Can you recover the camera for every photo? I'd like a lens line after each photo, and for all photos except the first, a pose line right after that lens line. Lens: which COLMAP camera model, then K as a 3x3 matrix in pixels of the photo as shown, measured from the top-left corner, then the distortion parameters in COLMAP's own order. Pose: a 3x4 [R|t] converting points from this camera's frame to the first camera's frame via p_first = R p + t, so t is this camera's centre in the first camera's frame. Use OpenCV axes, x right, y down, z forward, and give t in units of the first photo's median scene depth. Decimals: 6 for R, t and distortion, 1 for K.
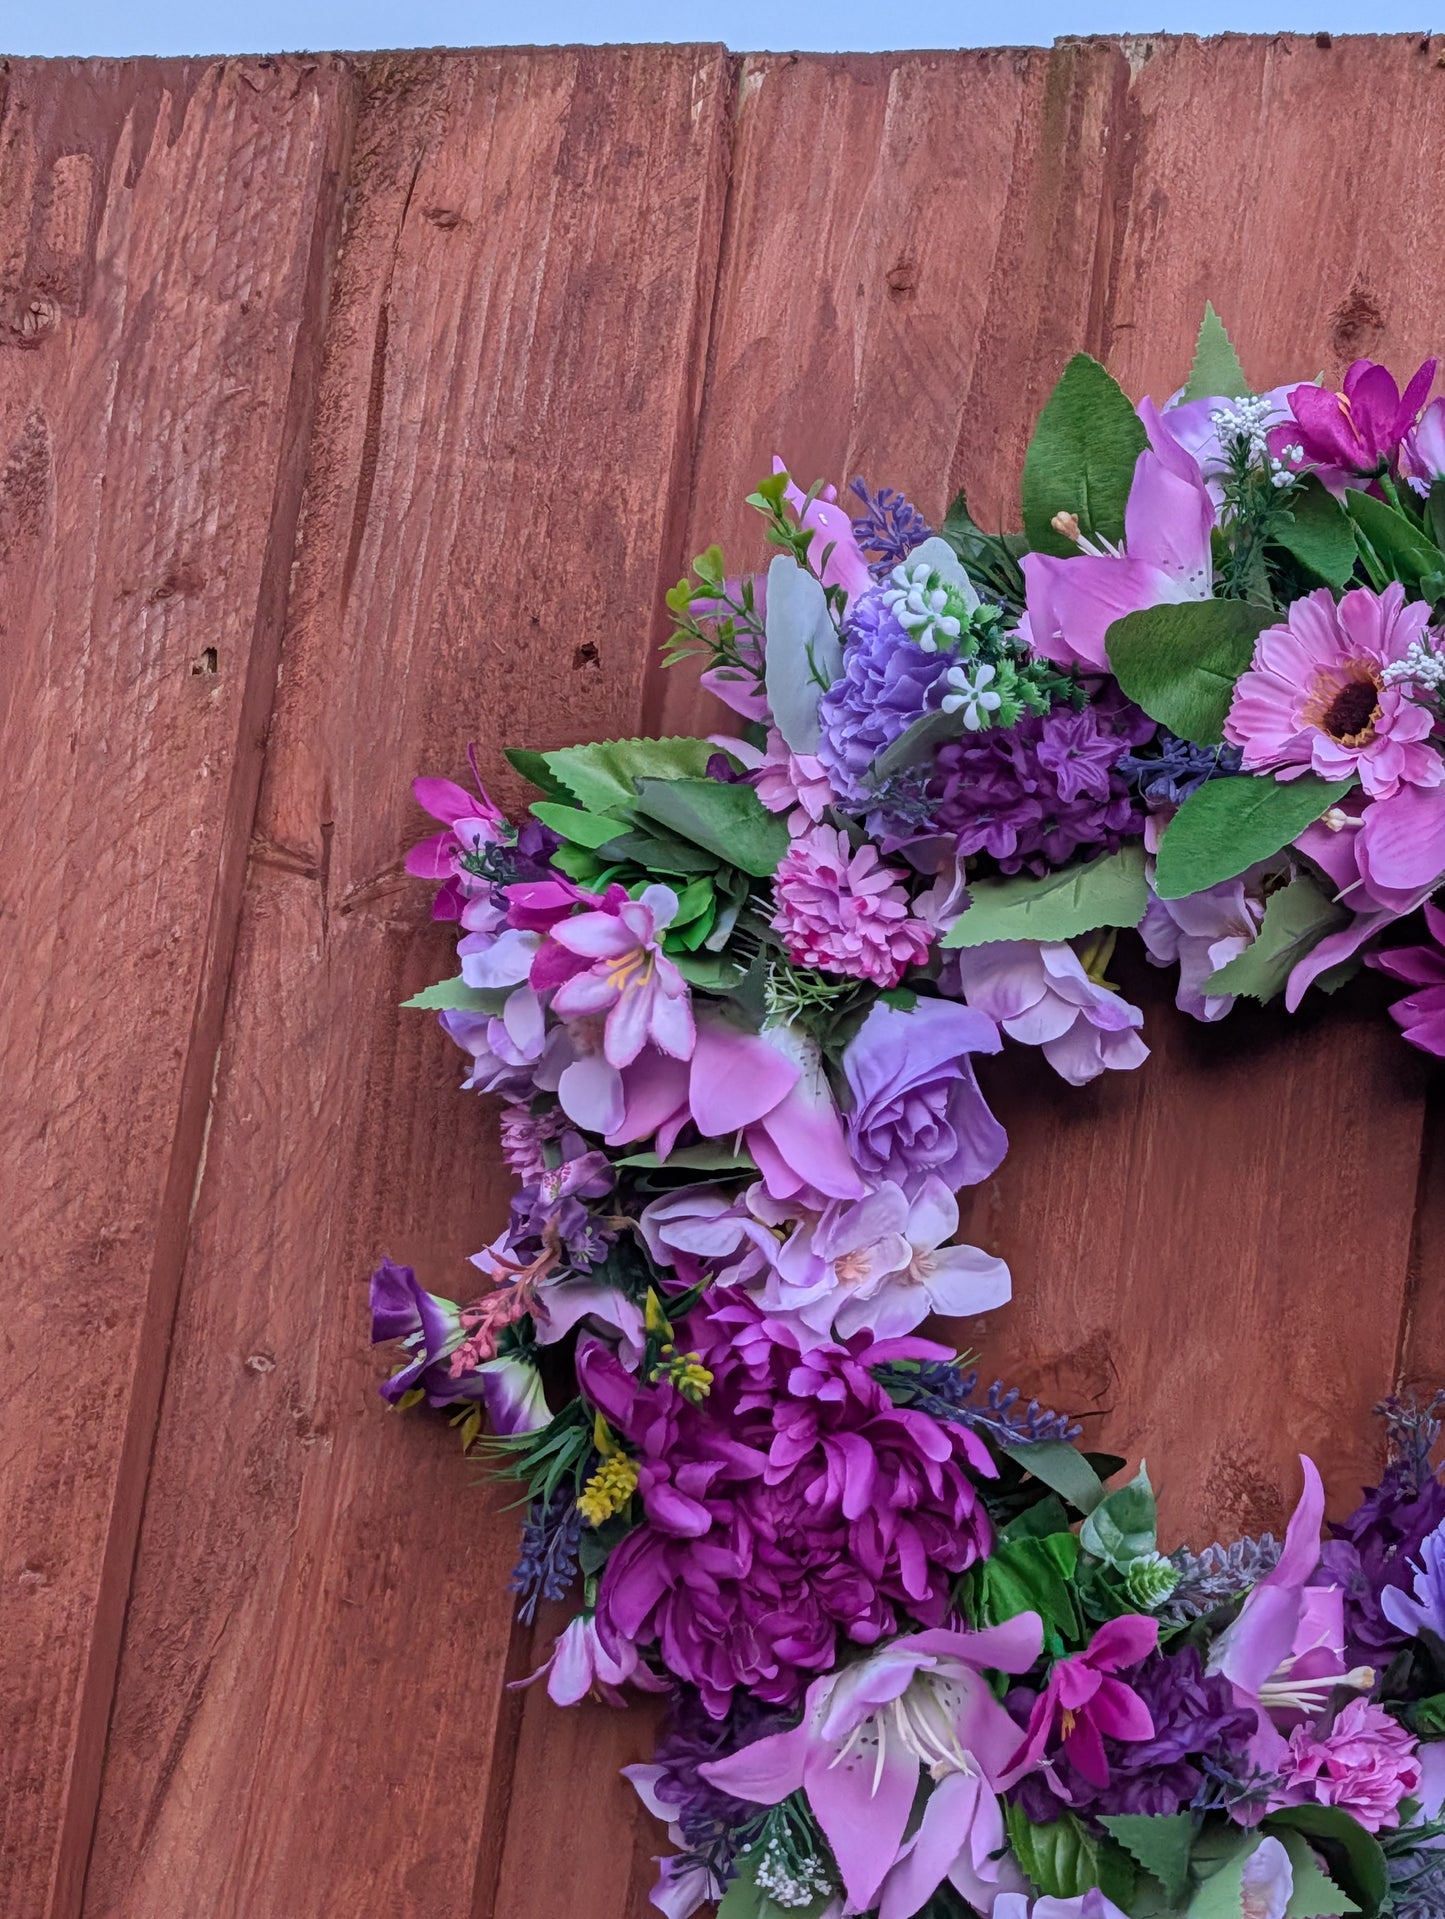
lens RADIAL K [[3077.7, 0, 746.2], [0, 3077.7, 952.5], [0, 0, 1]] dist [0.081720, 0.000000]
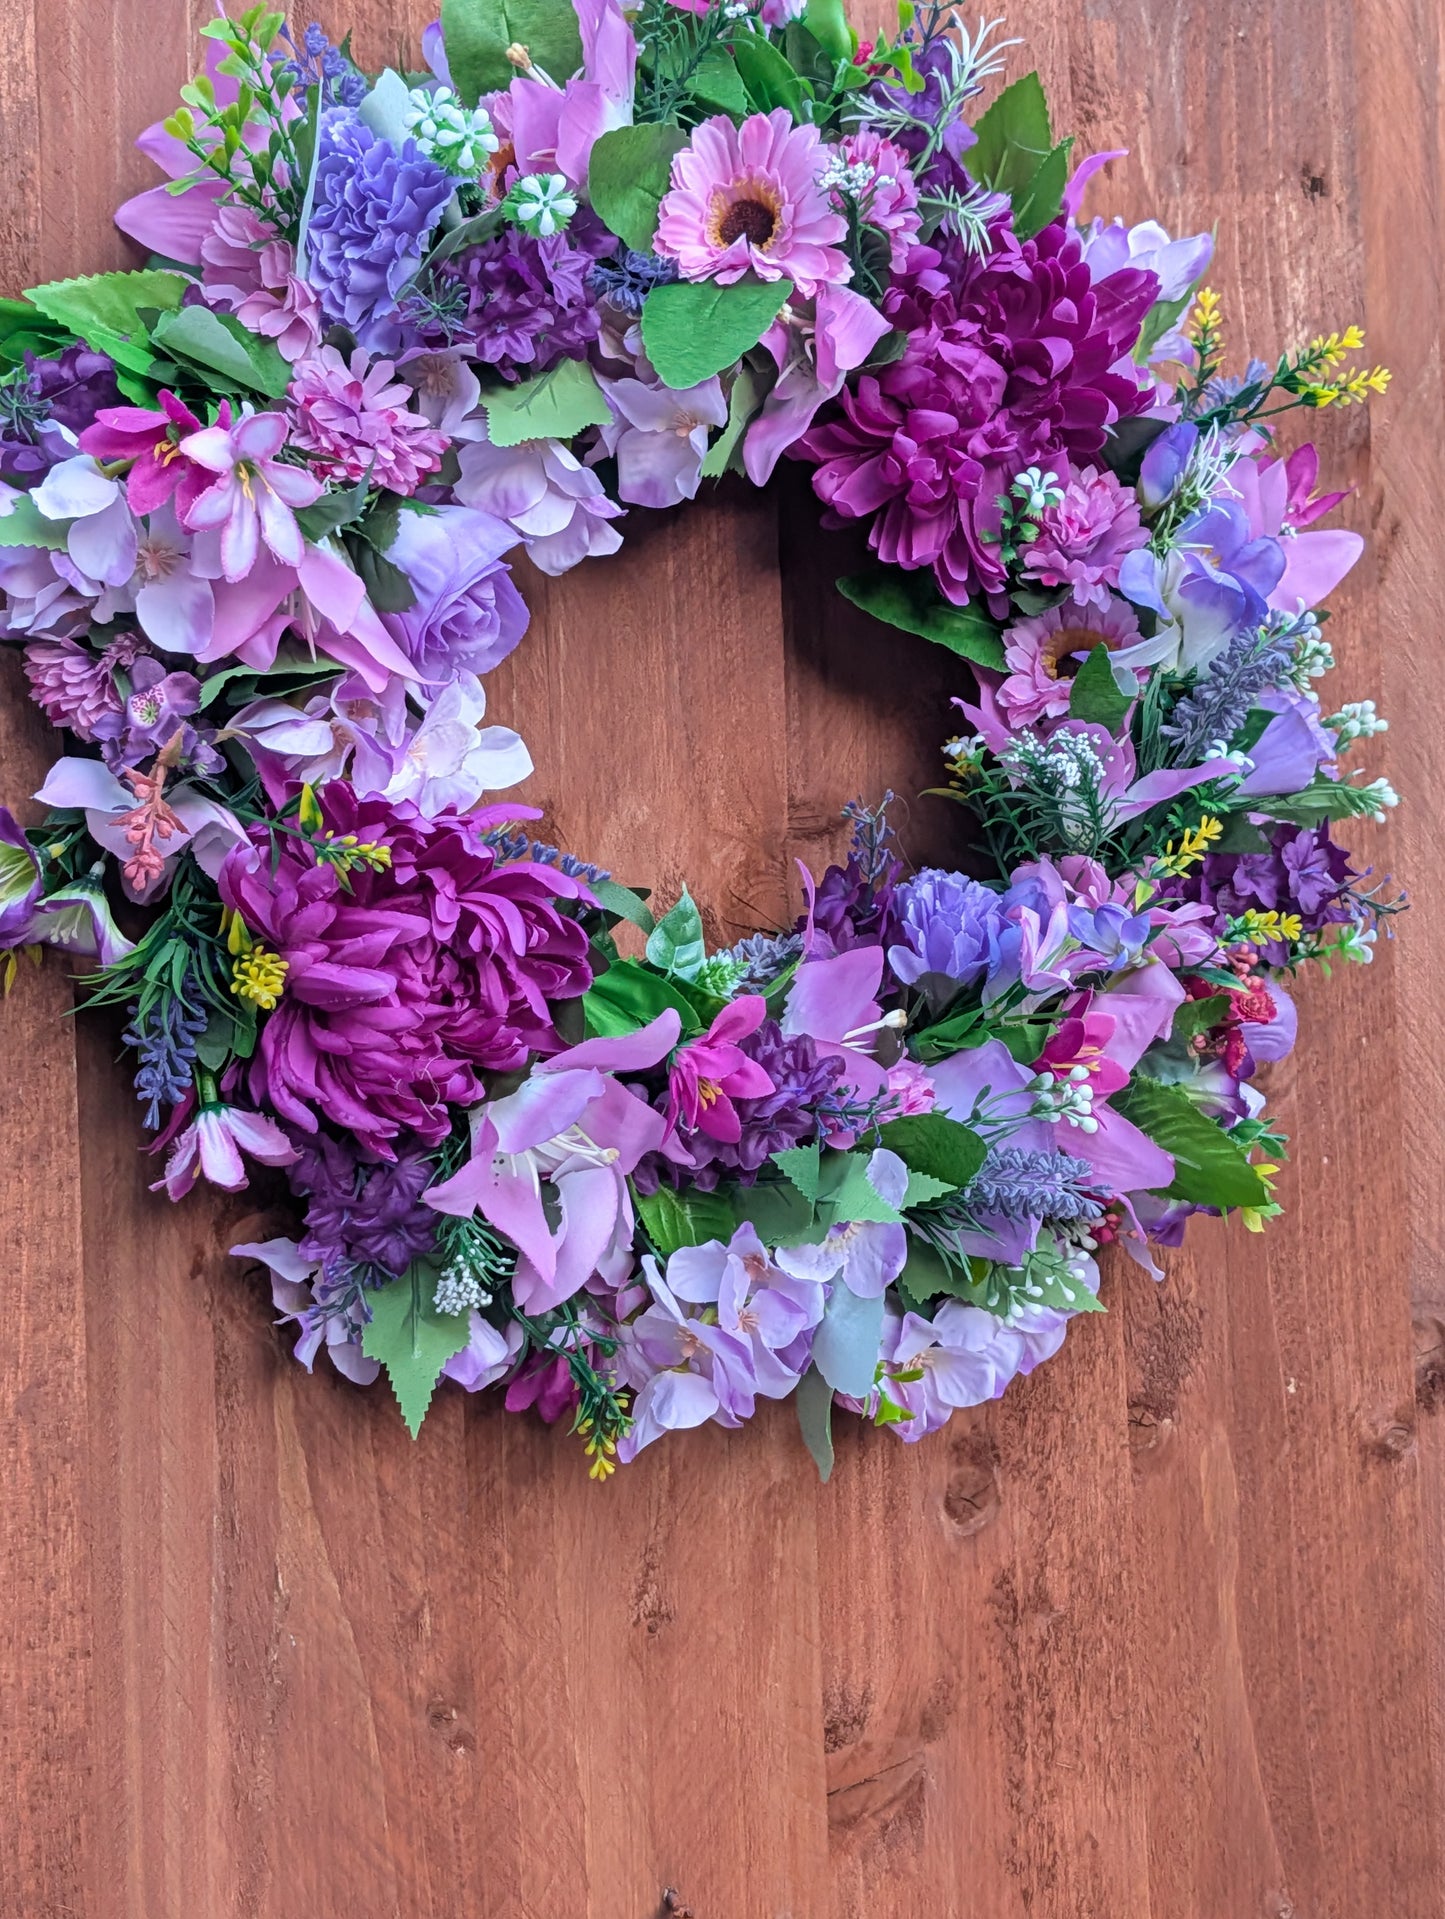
lens RADIAL K [[2997.2, 0, 712.9], [0, 2997.2, 968.6], [0, 0, 1]] dist [0.091780, 0.000000]
pose [[0.833335, -0.149825, 0.532076, -0.458176], [0.096132, 0.987180, 0.127415, 0.051842], [-0.544344, -0.055030, 0.837055, 0.042675]]
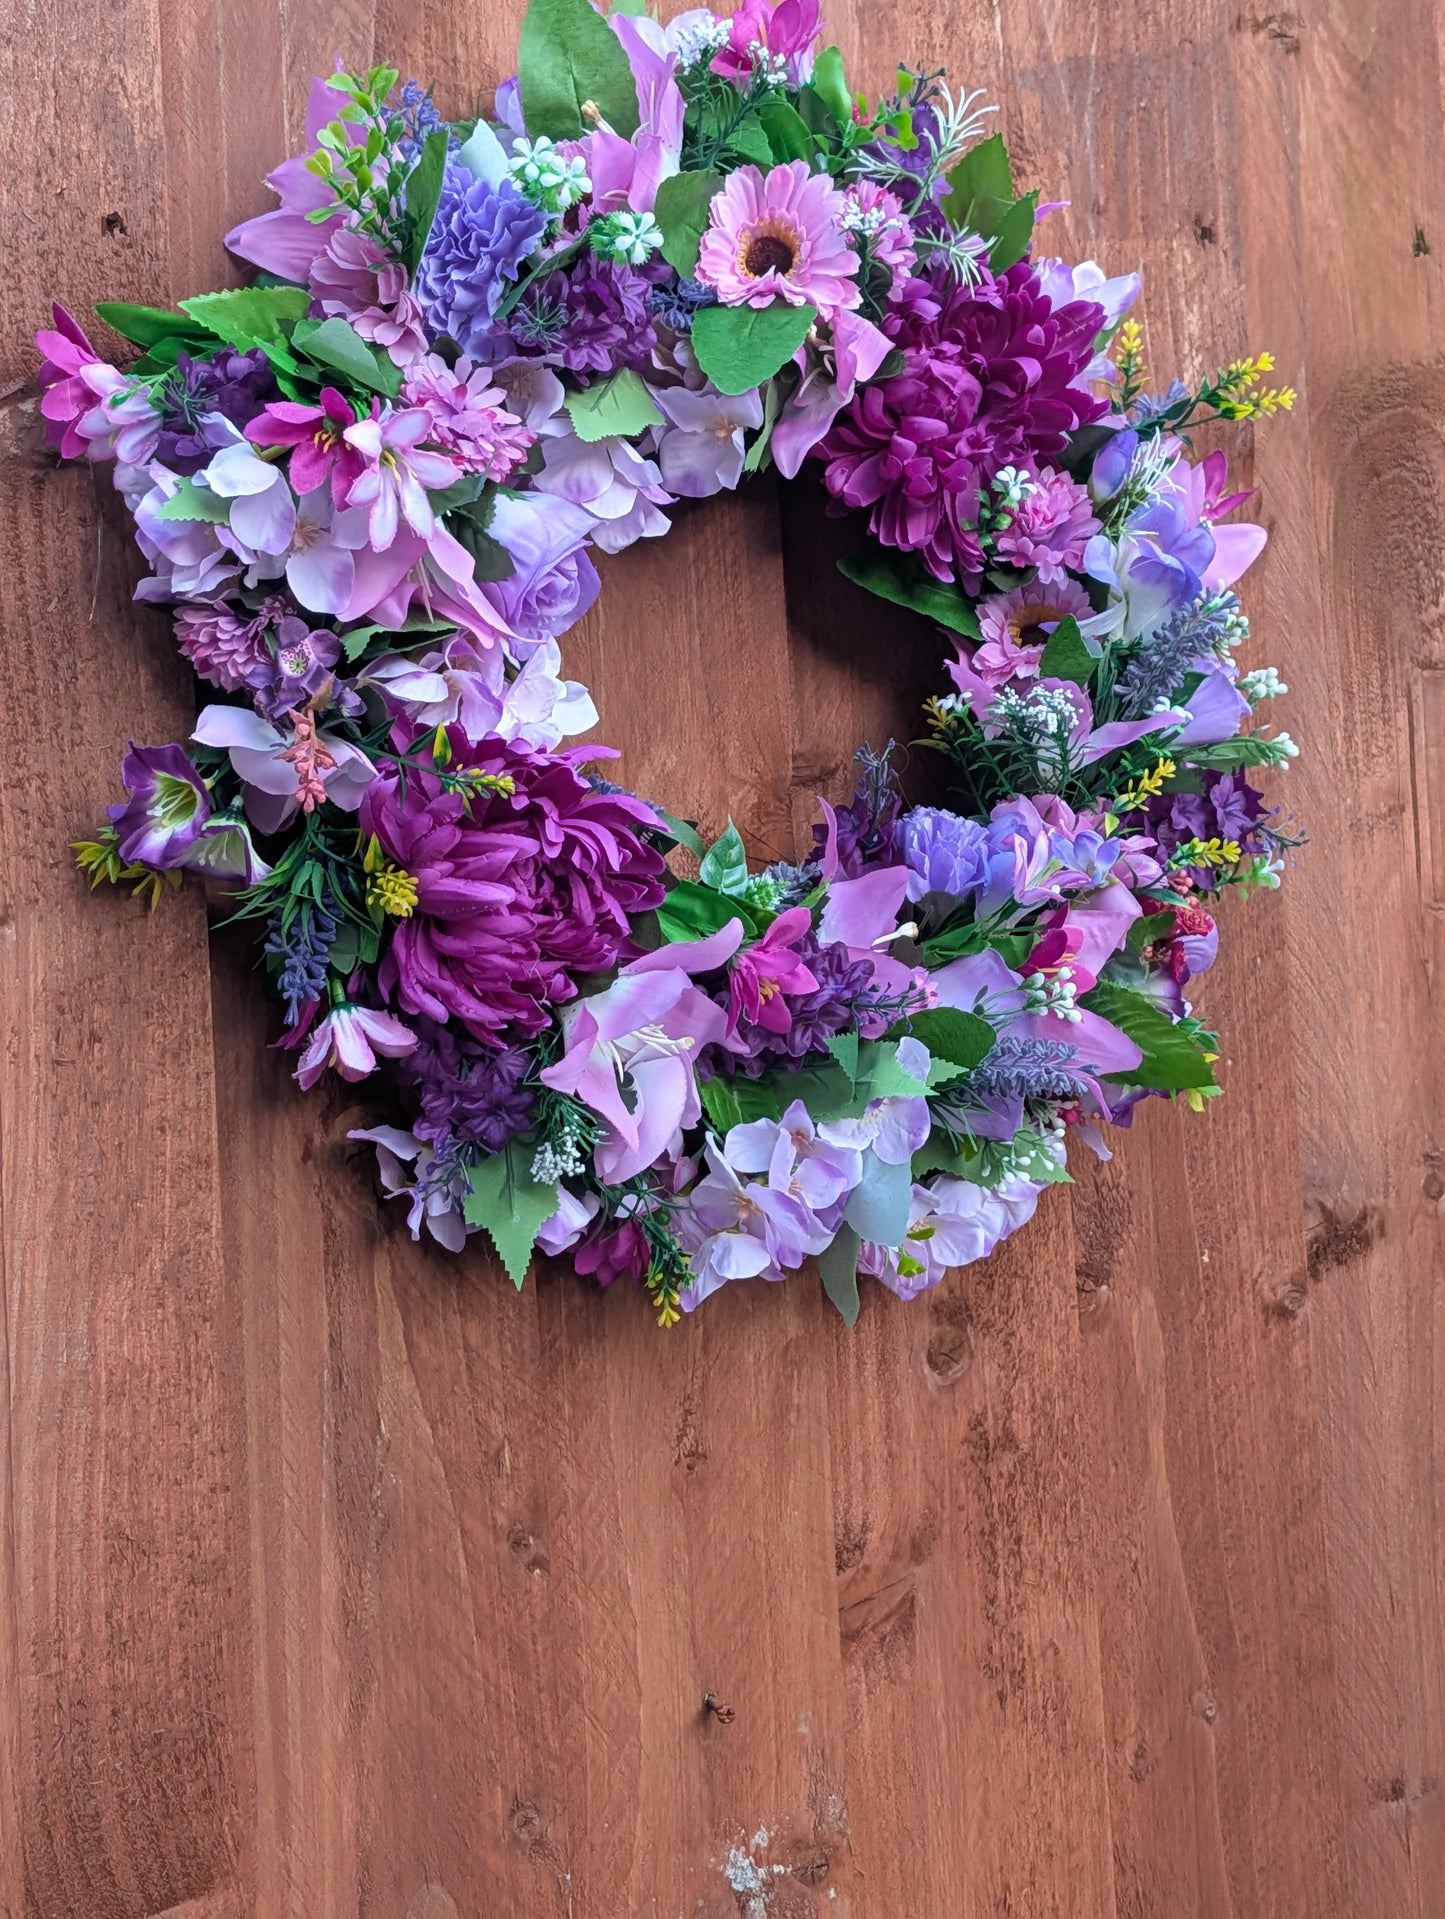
lens RADIAL K [[2997.2, 0, 777.8], [0, 2997.2, 900.8], [0, 0, 1]] dist [0.091780, 0.000000]
pose [[0.756979, -0.138990, 0.638486, -0.688287], [0.090475, 0.989999, 0.108244, 0.059021], [-0.647145, -0.024172, 0.761984, -0.023505]]
